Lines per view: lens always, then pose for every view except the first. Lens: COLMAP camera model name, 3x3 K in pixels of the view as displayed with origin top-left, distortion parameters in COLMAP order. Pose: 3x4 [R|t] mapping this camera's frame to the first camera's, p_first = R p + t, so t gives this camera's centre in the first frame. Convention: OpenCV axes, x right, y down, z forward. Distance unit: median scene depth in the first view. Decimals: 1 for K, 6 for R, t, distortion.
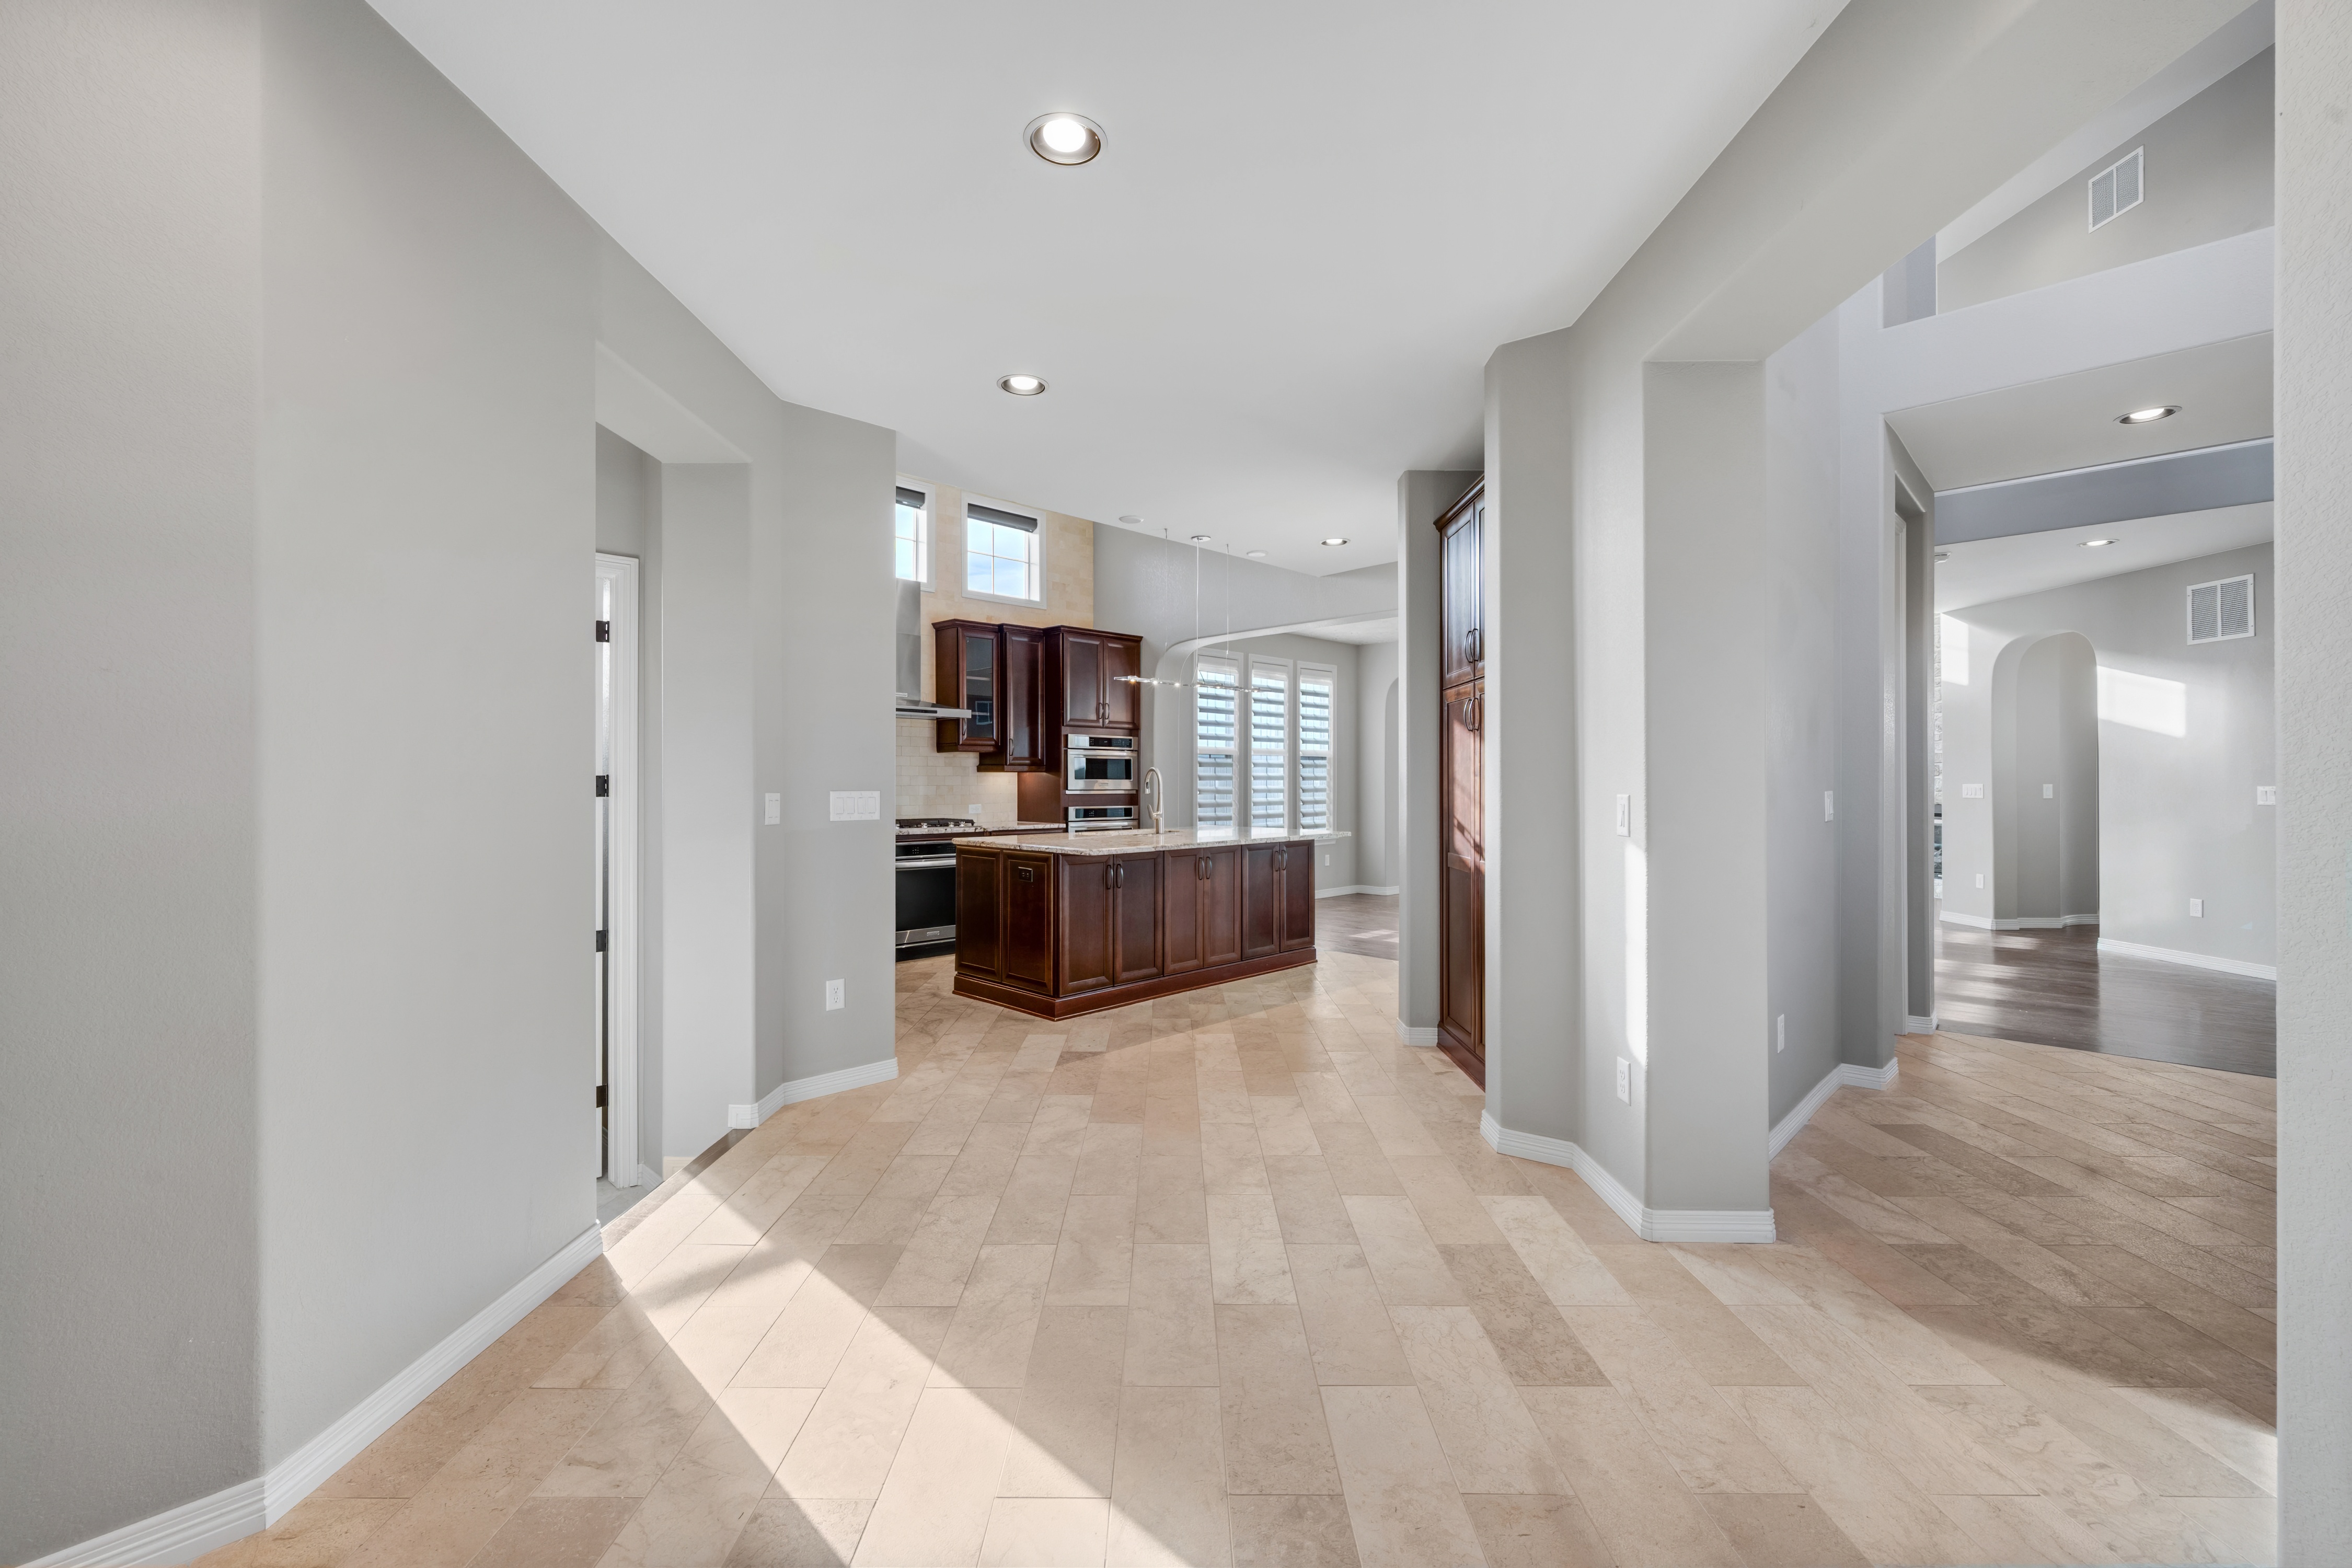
lens RADIAL K [[1016.5, 0, 1190.1], [0, 1016.5, 781.6], [0, 0, 1]] dist [0.000131, 0.000184]
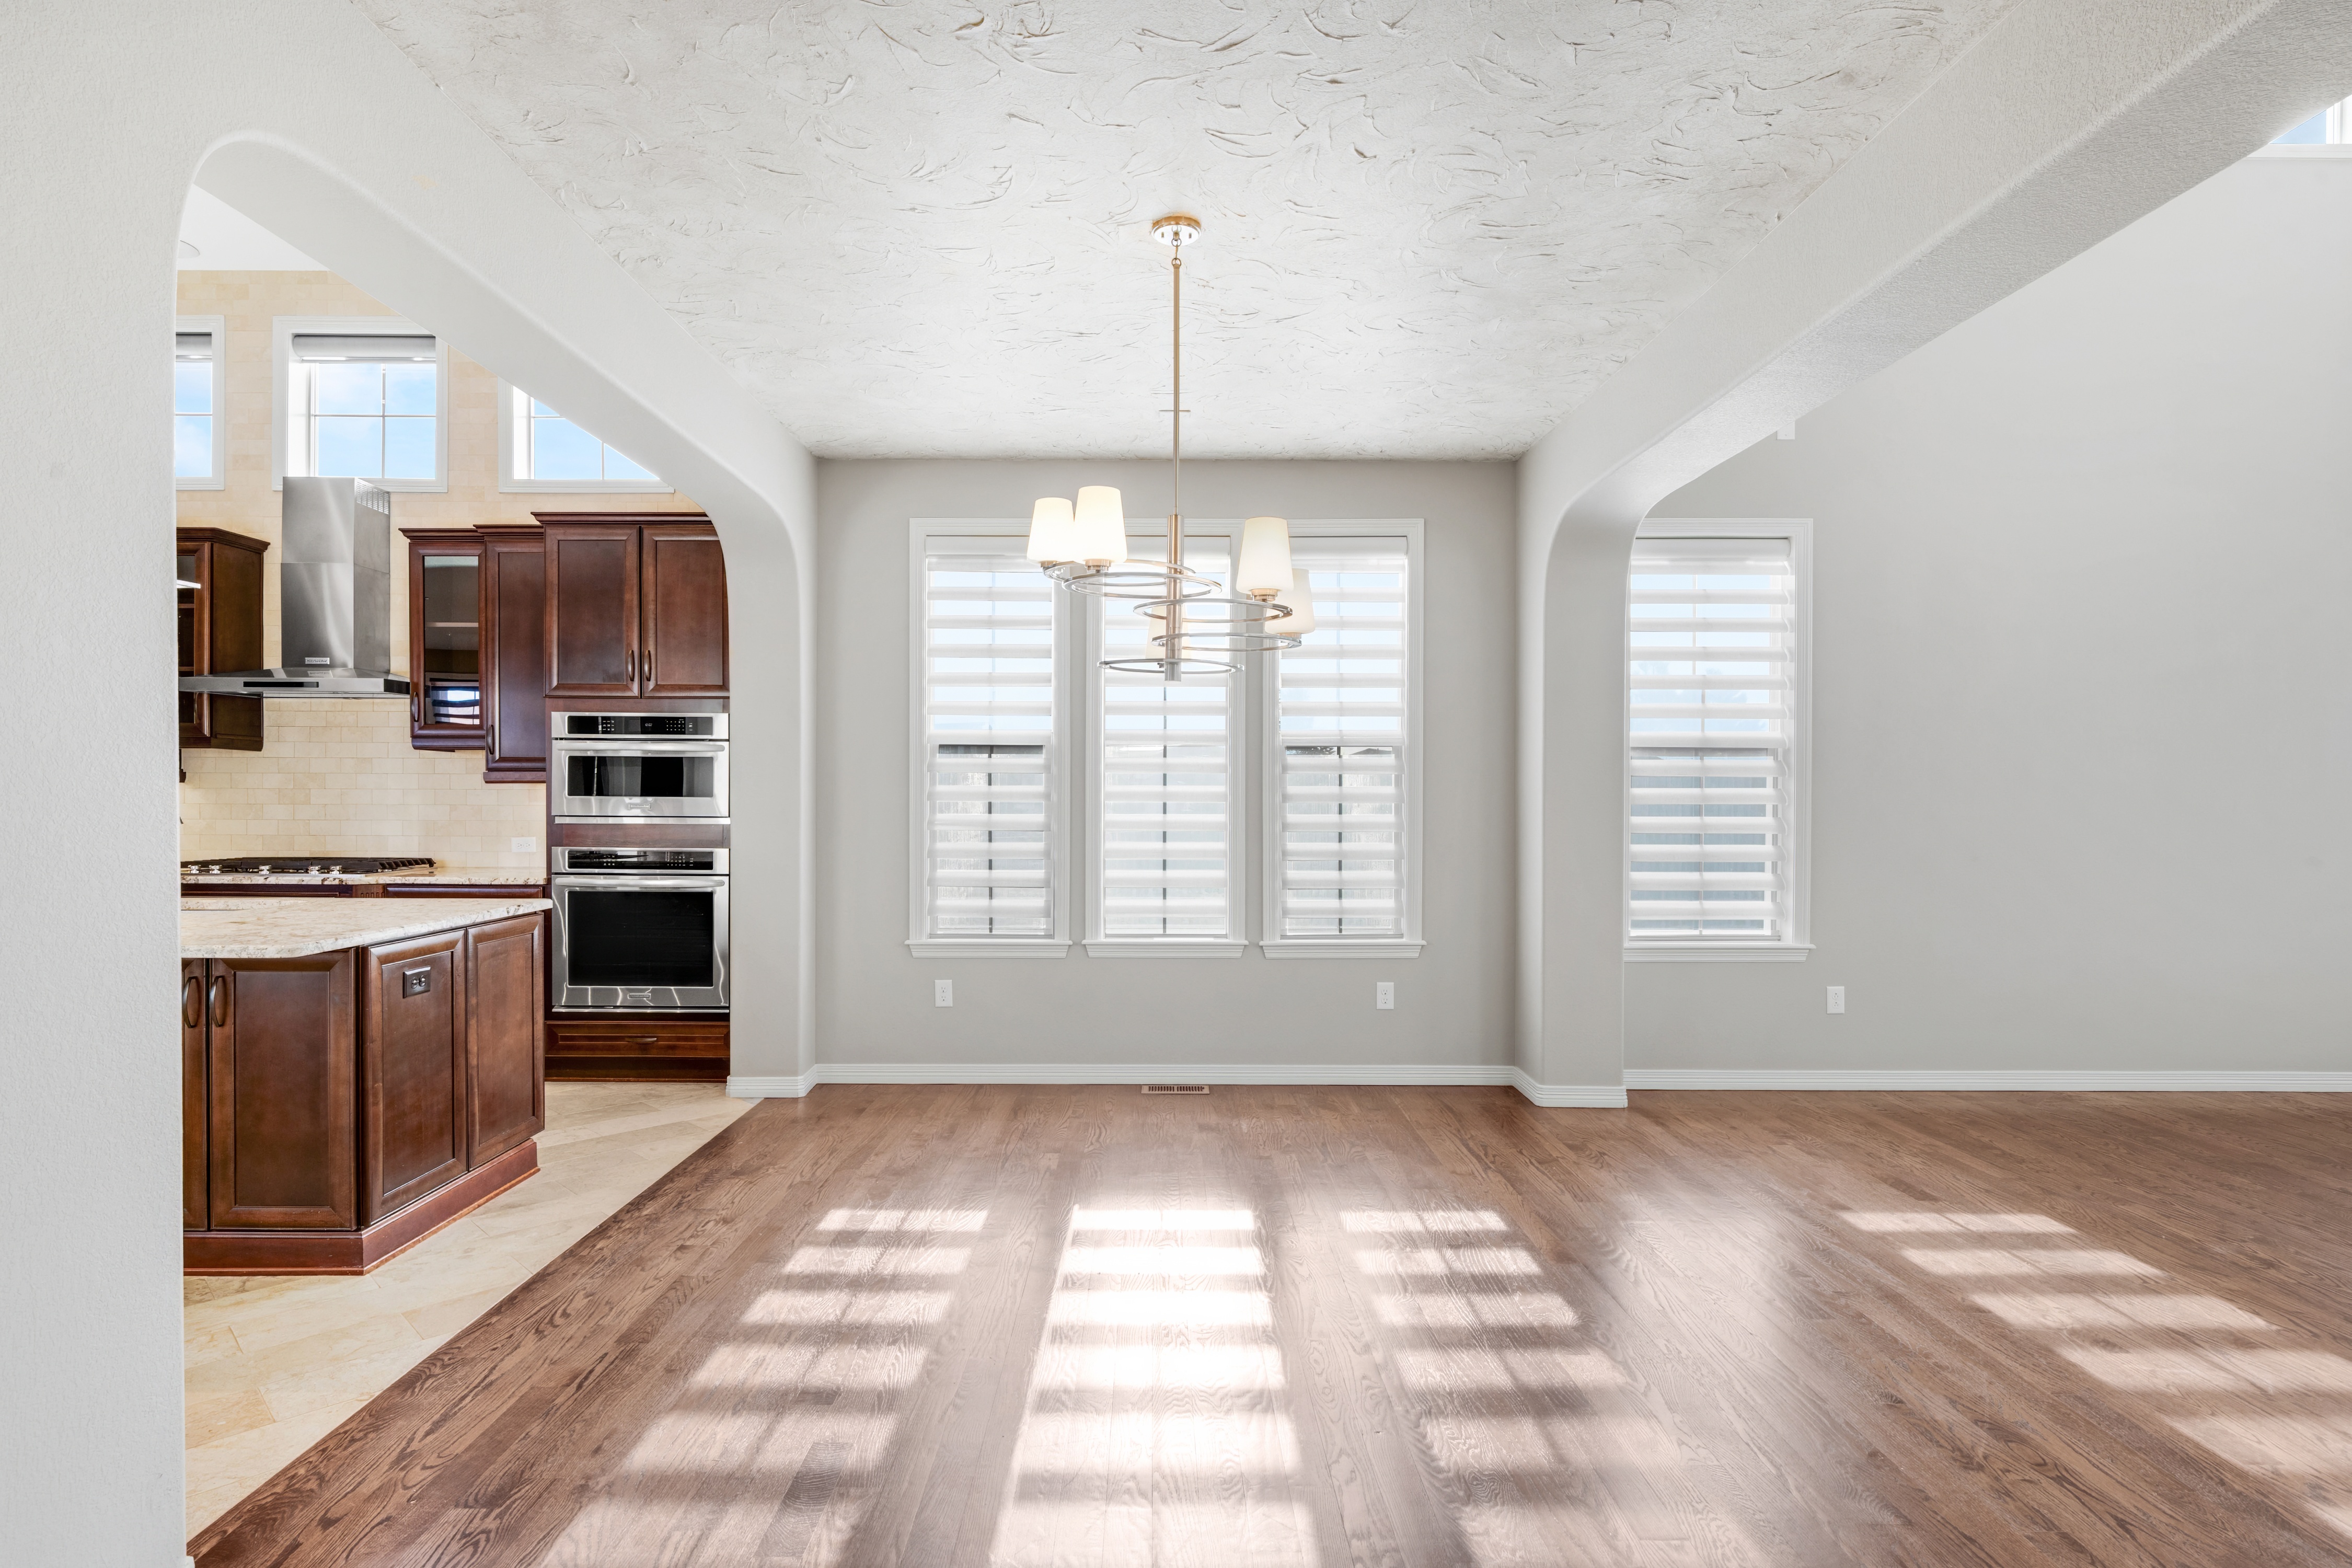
lens RADIAL K [[1204.9, 0, 1167.5], [0, 1204.9, 797.9], [0, 0, 1]] dist [-0.000403, 0.000847]
pose [[0.687577, 0.002784, -0.726106, 0.567372], [-0.003413, 0.999994, 0.000602, -0.002506], [0.726104, 0.002064, 0.687582, 0.787795]]
